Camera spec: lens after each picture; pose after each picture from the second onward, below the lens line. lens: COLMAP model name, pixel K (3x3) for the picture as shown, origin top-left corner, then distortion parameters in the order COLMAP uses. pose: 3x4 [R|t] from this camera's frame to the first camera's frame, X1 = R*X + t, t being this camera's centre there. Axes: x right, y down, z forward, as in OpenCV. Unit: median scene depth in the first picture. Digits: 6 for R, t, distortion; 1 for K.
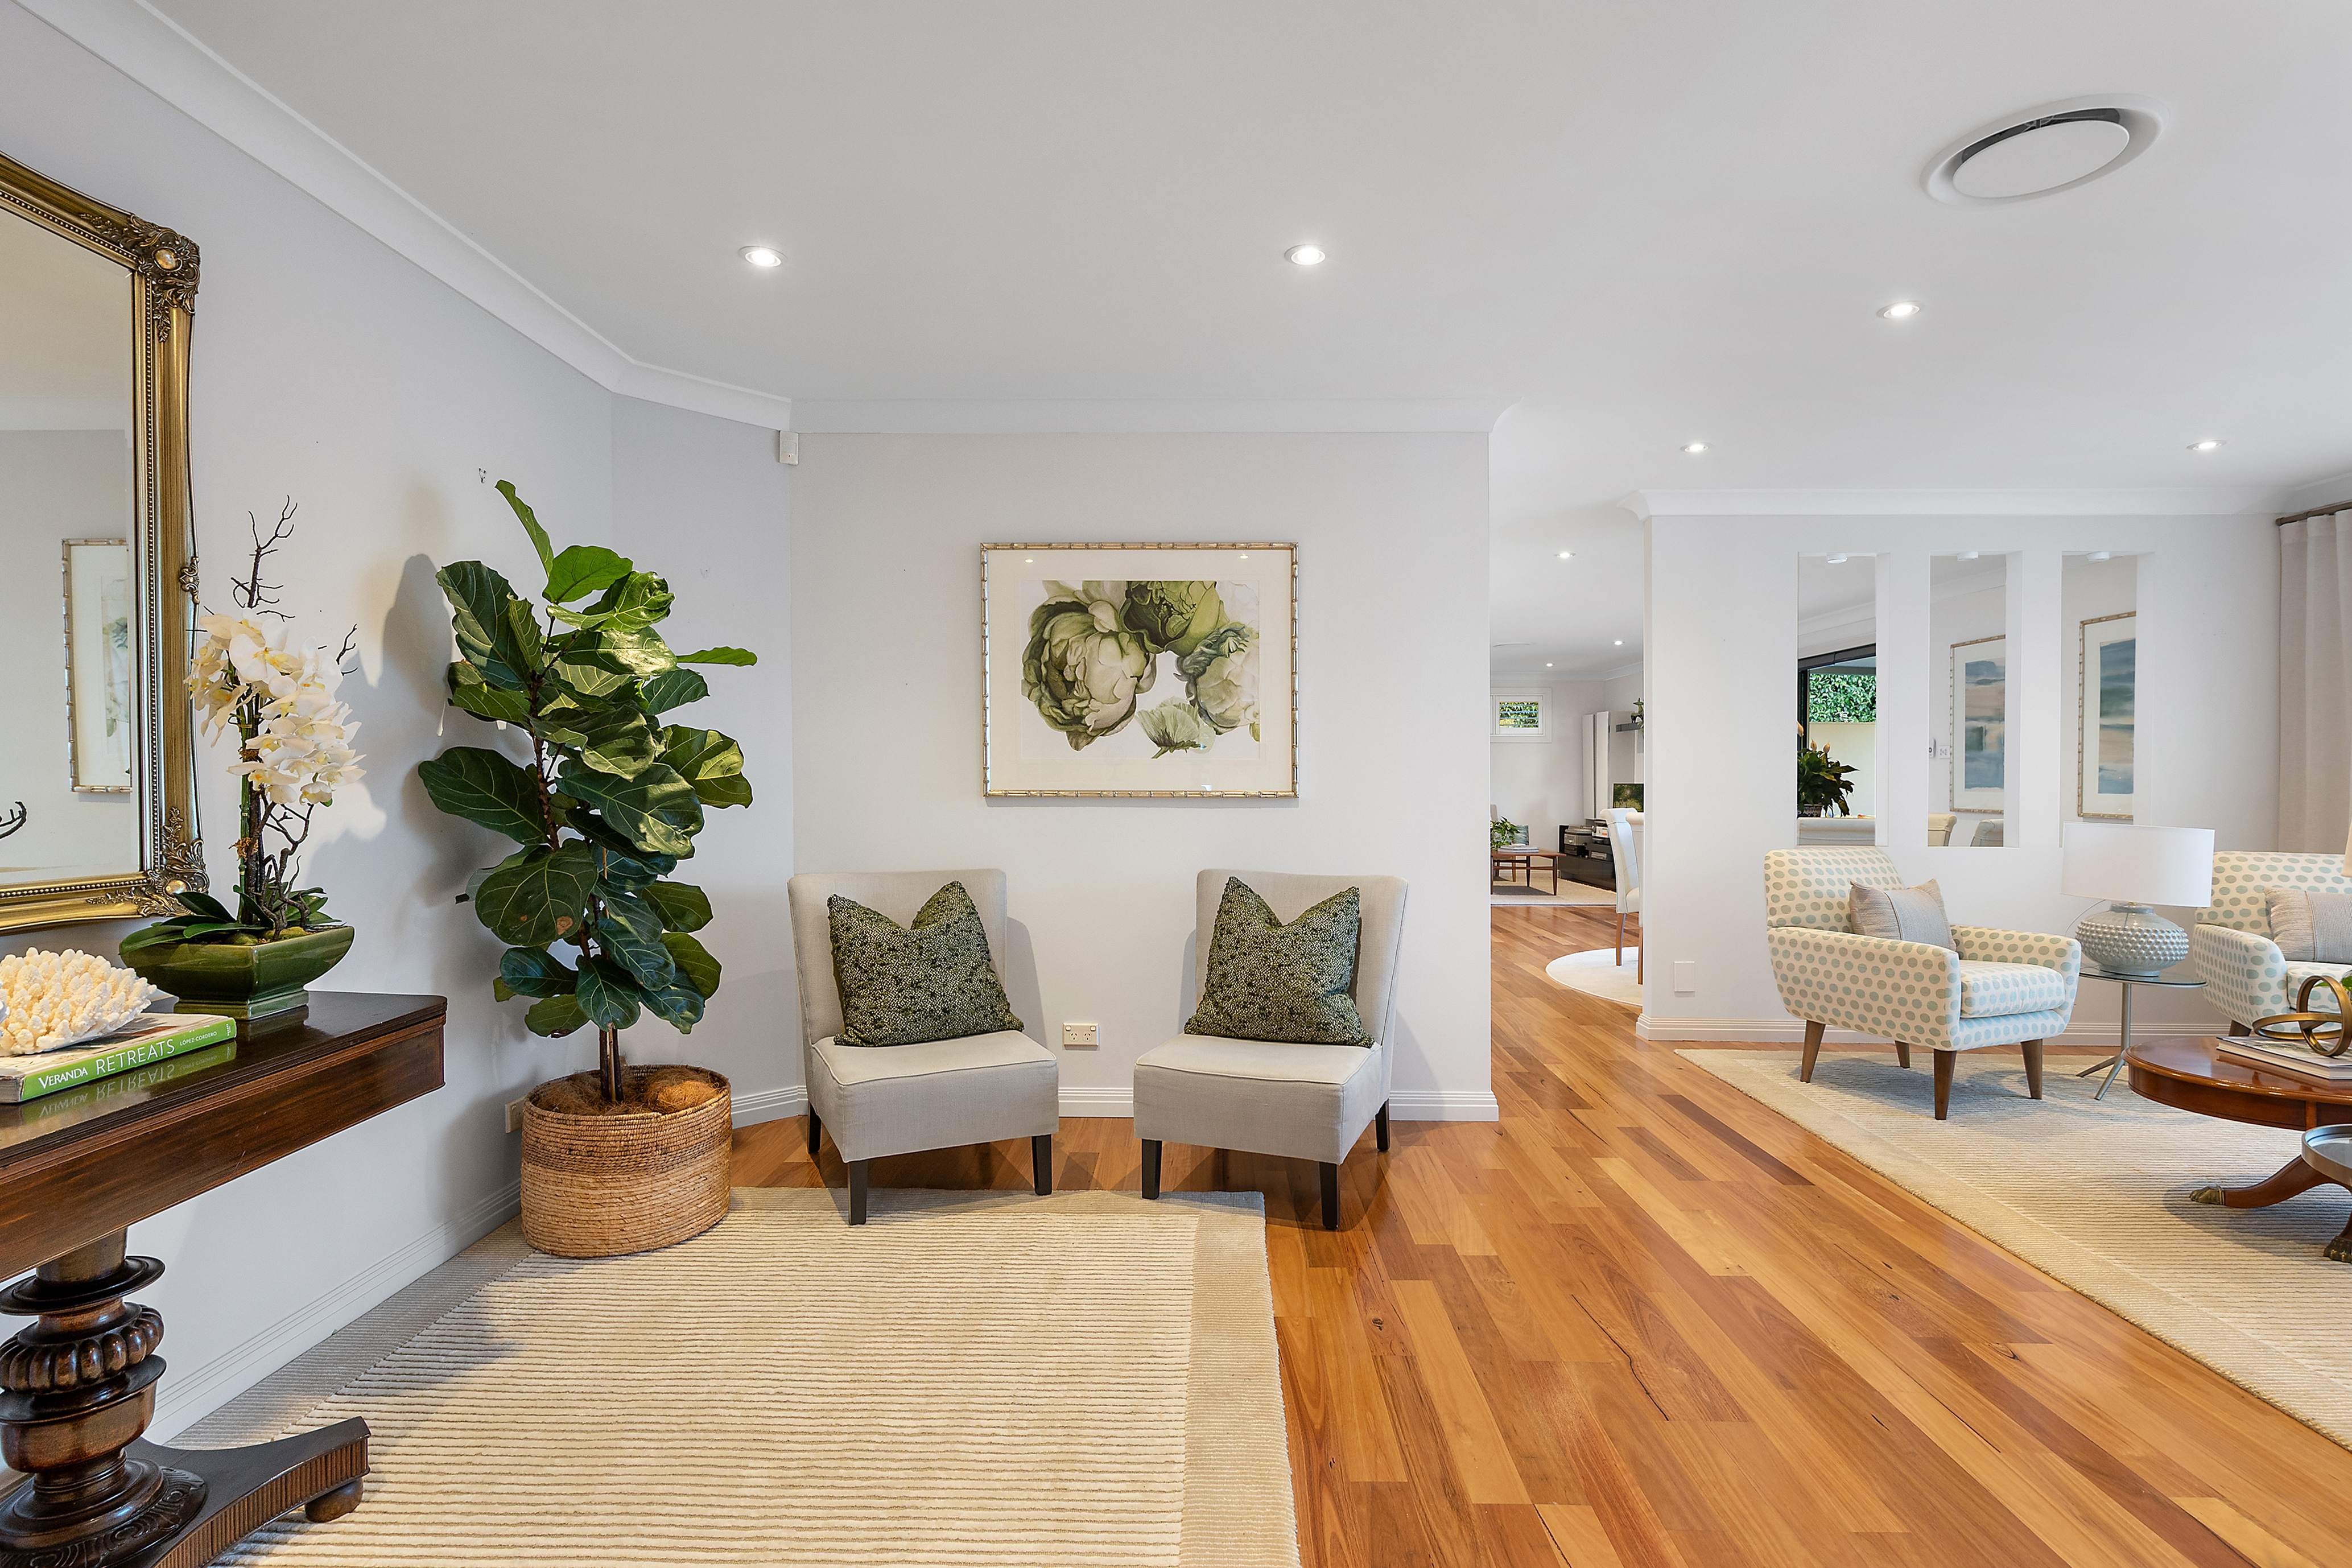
lens RADIAL K [[1354.6, 0, 1176.0], [0, 1354.6, 784.0], [0, 0, 1]] dist [-0.000025, -0.000069]
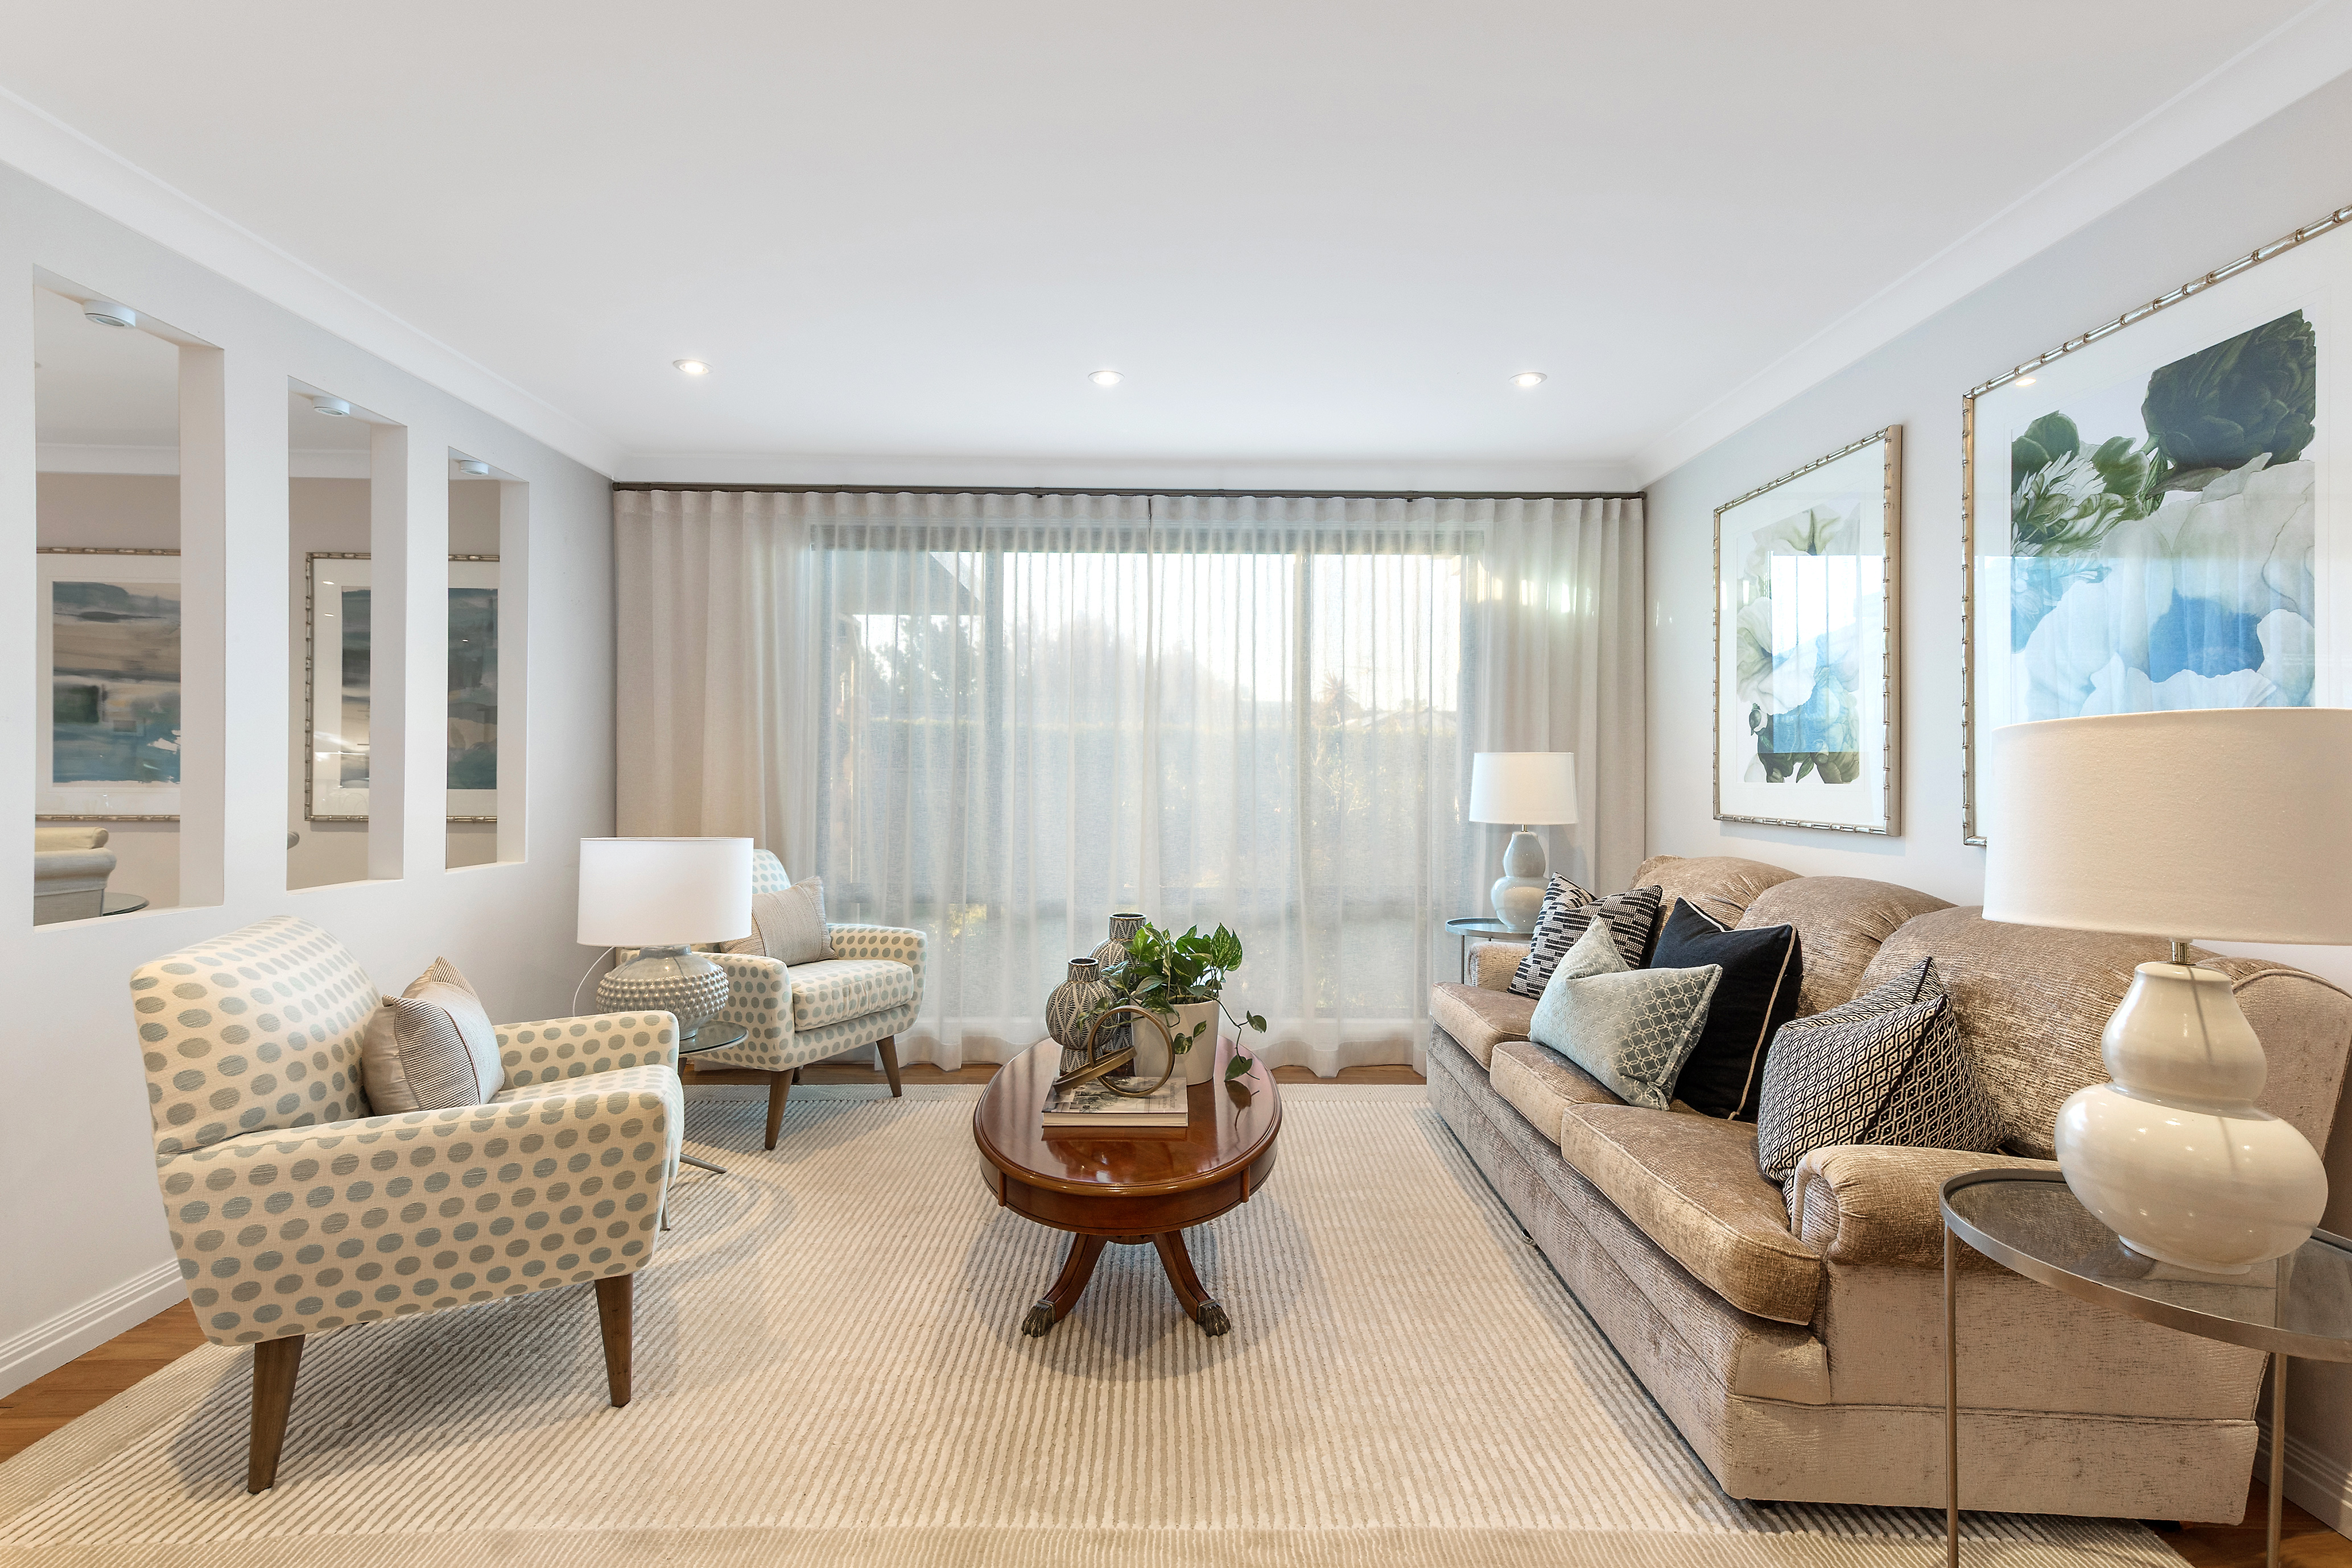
lens RADIAL K [[1055.3, 0, 1146.5], [0, 1055.3, 754.3], [0, 0, 1]] dist [0.027880, 0.000049]
pose [[-0.003580, 0.008033, 0.999961, 0.090524], [-0.005824, 0.999951, -0.008054, -0.009634], [-0.999977, -0.005853, -0.003533, 0.558726]]
